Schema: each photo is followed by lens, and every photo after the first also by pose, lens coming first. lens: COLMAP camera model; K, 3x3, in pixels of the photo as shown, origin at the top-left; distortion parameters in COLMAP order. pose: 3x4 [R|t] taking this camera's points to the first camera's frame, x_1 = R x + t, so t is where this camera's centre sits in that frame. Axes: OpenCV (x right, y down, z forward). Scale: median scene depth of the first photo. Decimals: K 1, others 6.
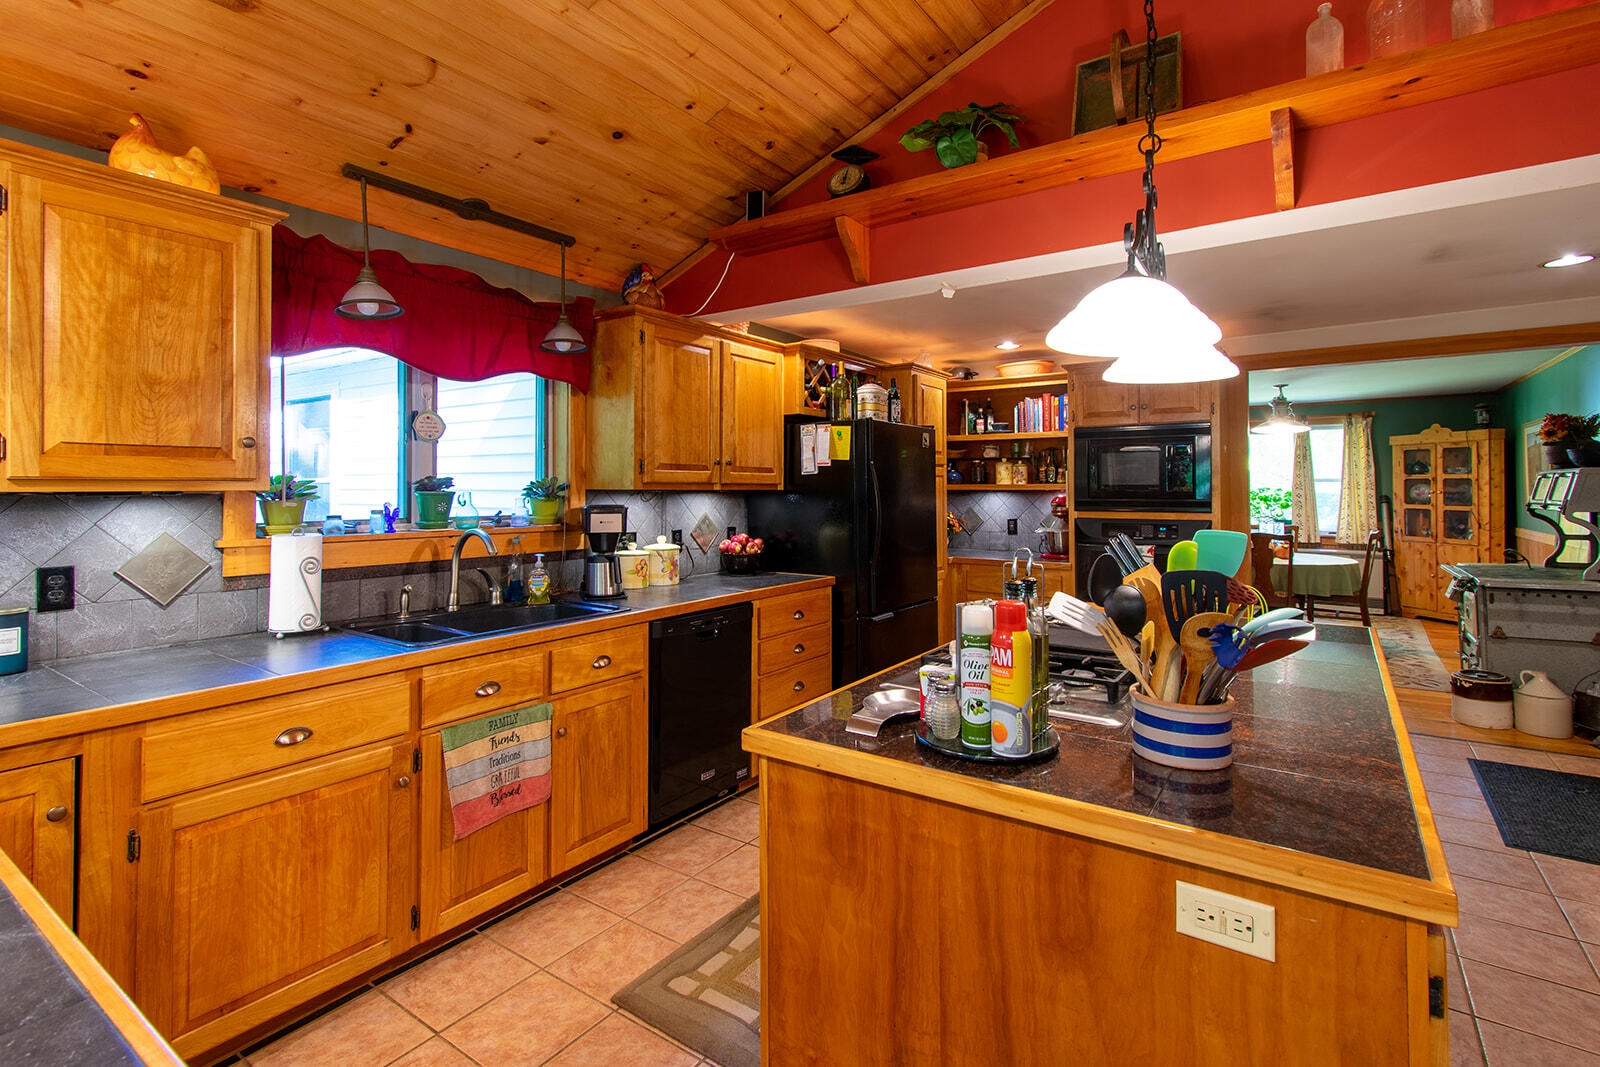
lens RADIAL K [[750.9, 0, 805.9], [0, 750.9, 482.1], [0, 0, 1]] dist [-0.000914, 0.000051]
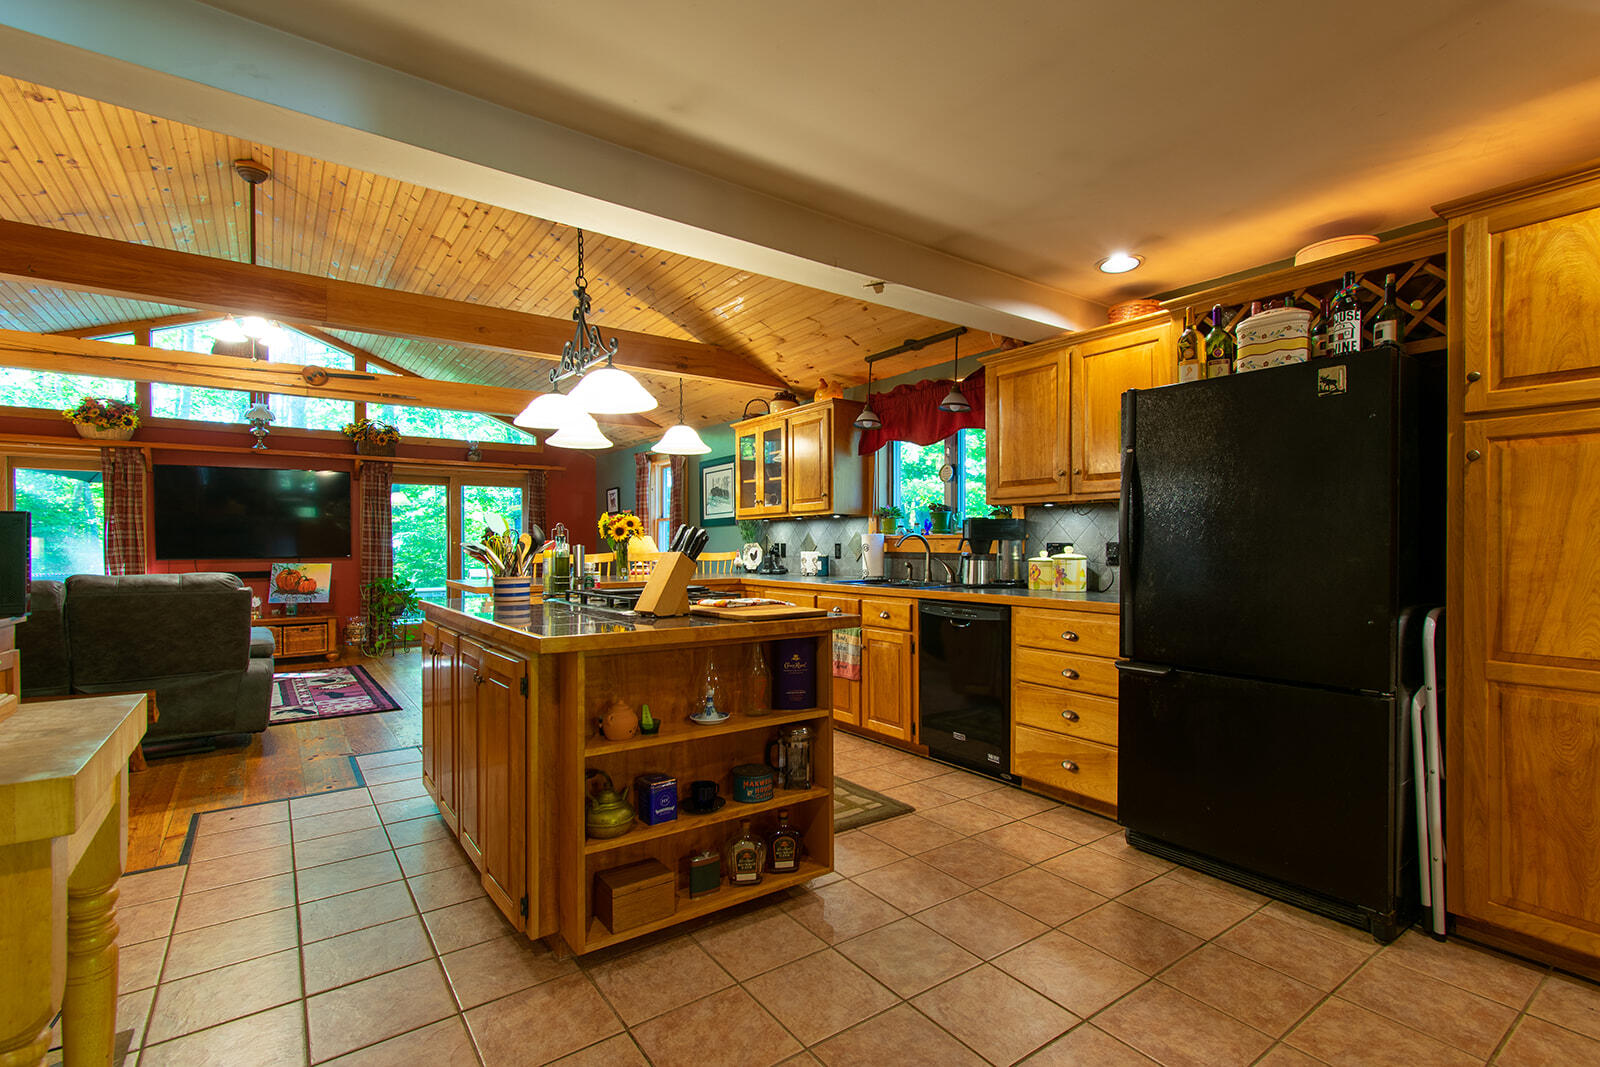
lens RADIAL K [[750.9, 0, 802.2], [0, 750.9, 540.1], [0, 0, 1]] dist [-0.000914, 0.000051]
pose [[-0.341748, 0.004152, -0.939782, 1.222557], [0.019153, 0.999813, -0.002548, 0.075901], [0.939596, -0.018870, -0.341764, 1.311966]]
